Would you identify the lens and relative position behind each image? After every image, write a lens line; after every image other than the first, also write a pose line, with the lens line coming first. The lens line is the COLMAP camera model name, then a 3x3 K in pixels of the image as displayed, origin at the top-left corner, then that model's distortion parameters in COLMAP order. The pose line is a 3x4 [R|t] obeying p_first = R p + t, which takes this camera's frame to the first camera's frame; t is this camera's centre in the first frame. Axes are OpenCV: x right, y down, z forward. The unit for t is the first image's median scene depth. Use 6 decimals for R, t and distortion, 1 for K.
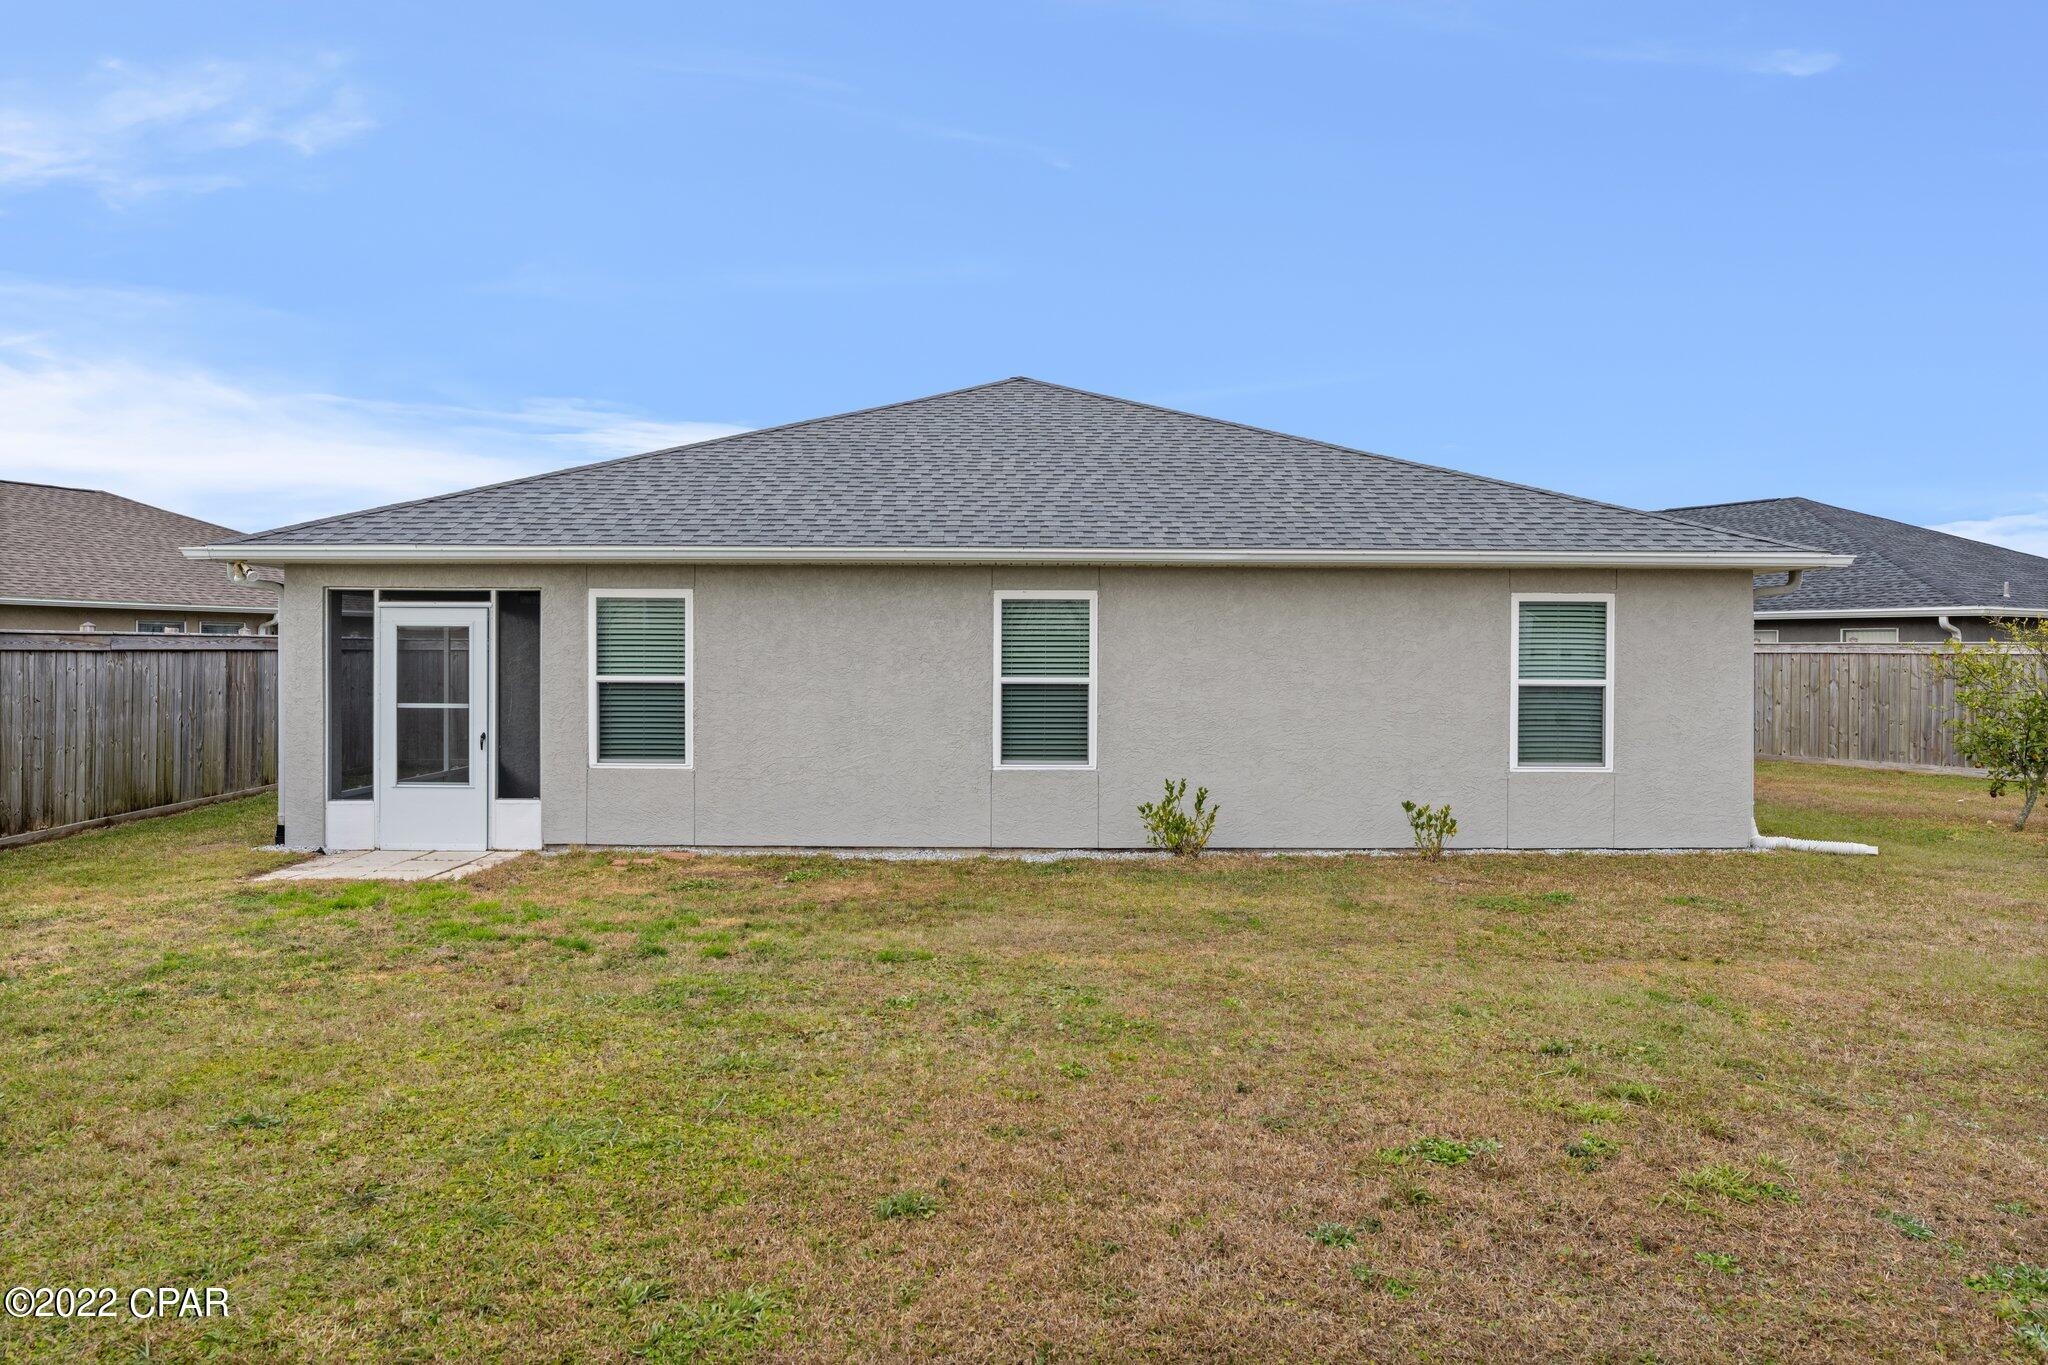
lens RADIAL K [[1232.2, 0, 1024.0], [0, 1232.2, 682.5], [0, 0, 1]] dist [0.008001, 0.001460]
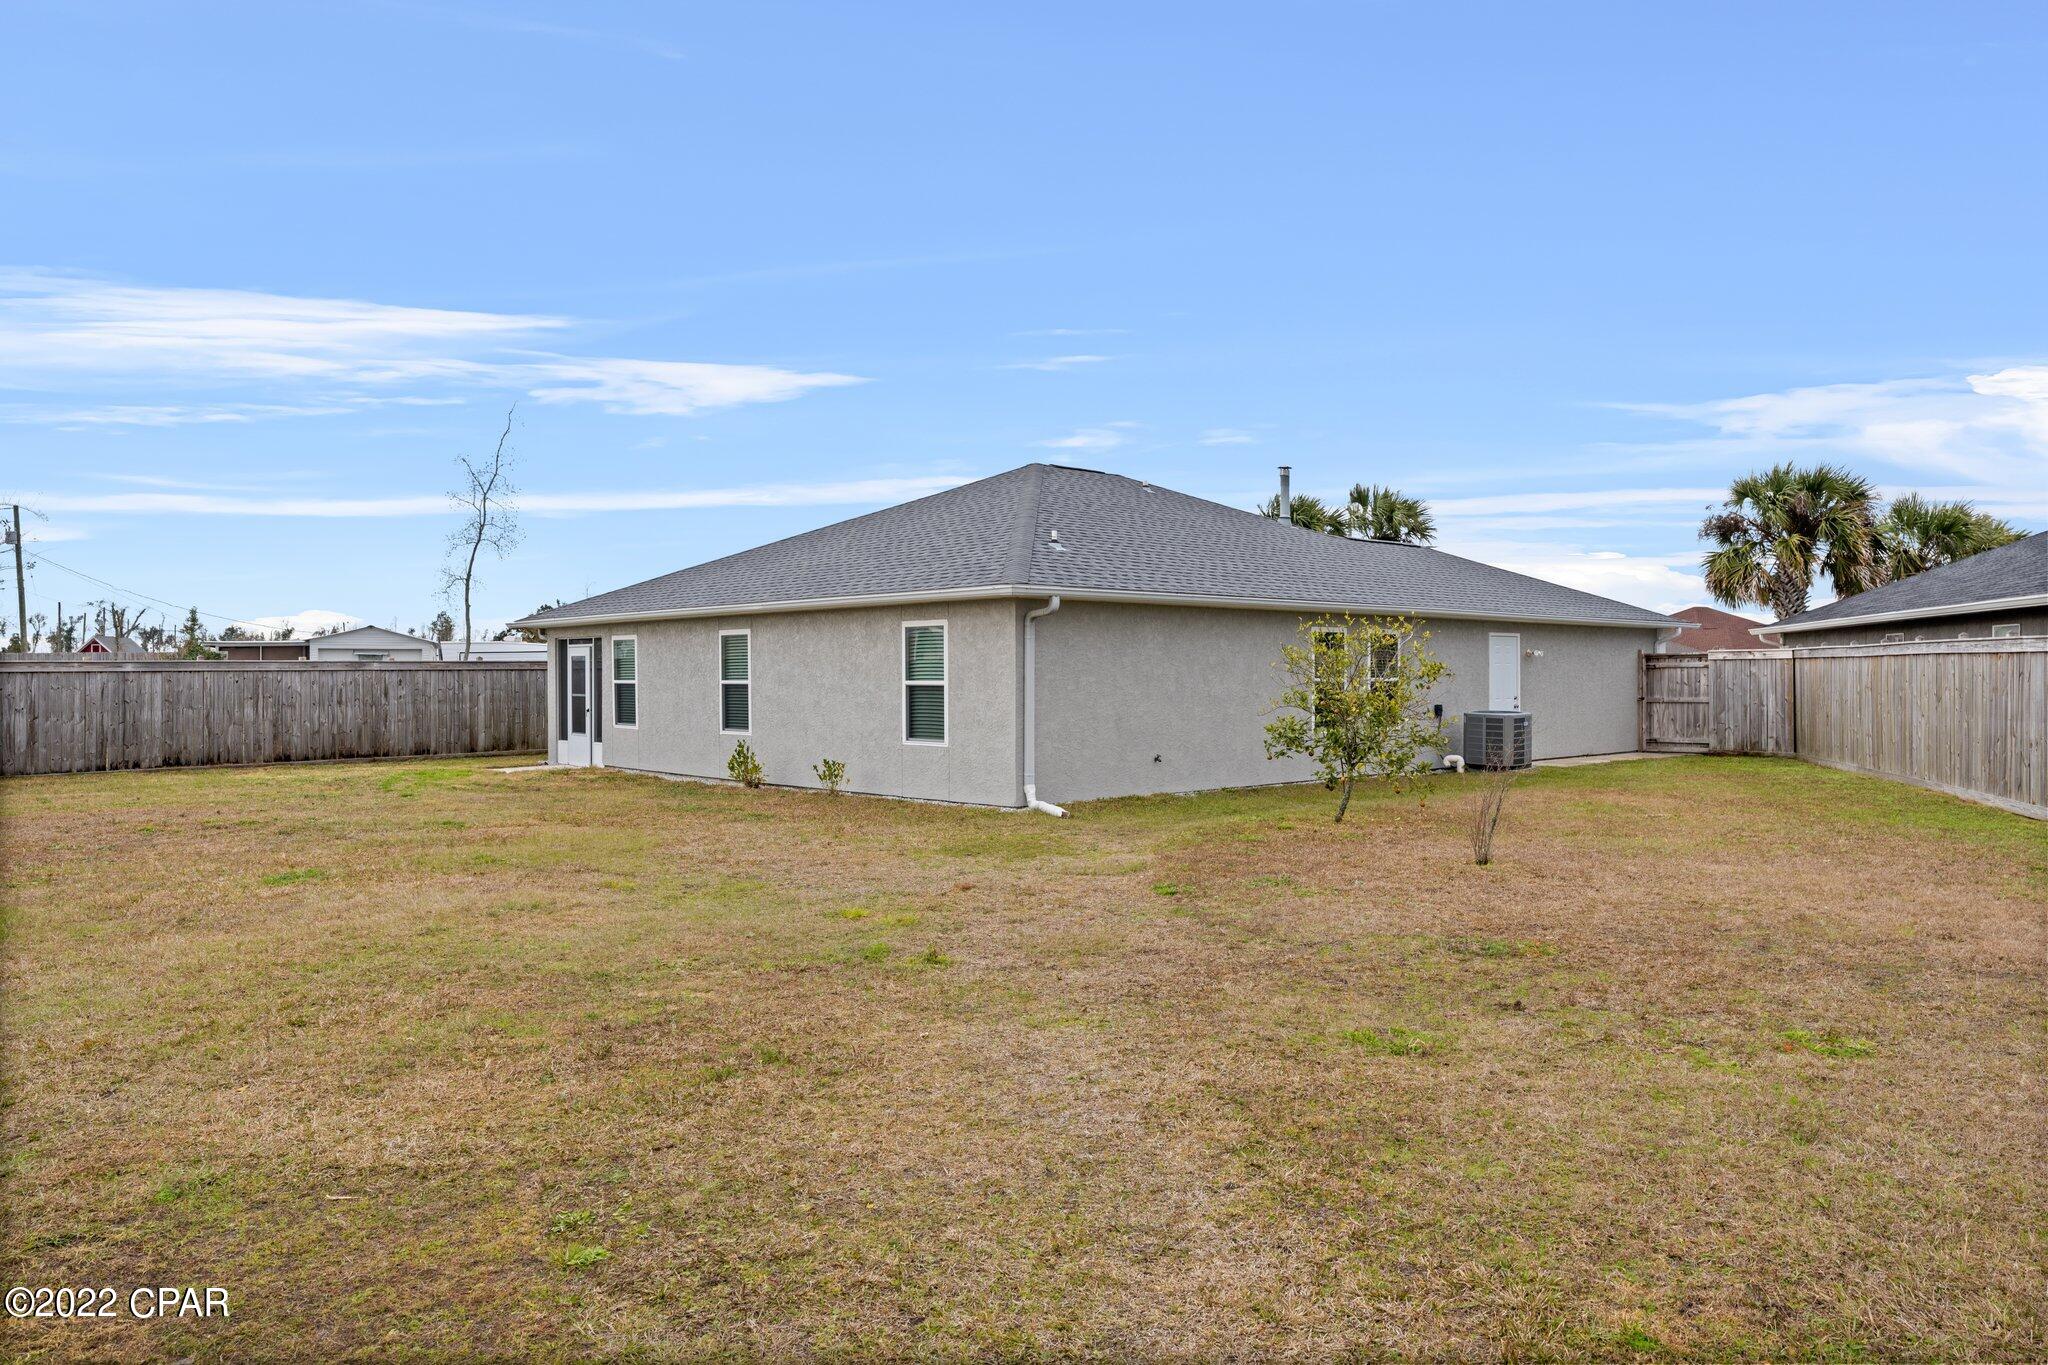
lens RADIAL K [[1384.4, 0, 1024.0], [0, 1384.4, 682.5], [0, 0, 1]] dist [0.004644, 0.000626]
pose [[0.669775, -0.001793, -0.742562, 1.706092], [-0.002838, 0.999984, -0.004975, 0.007302], [0.742559, 0.005439, 0.669759, 0.011242]]
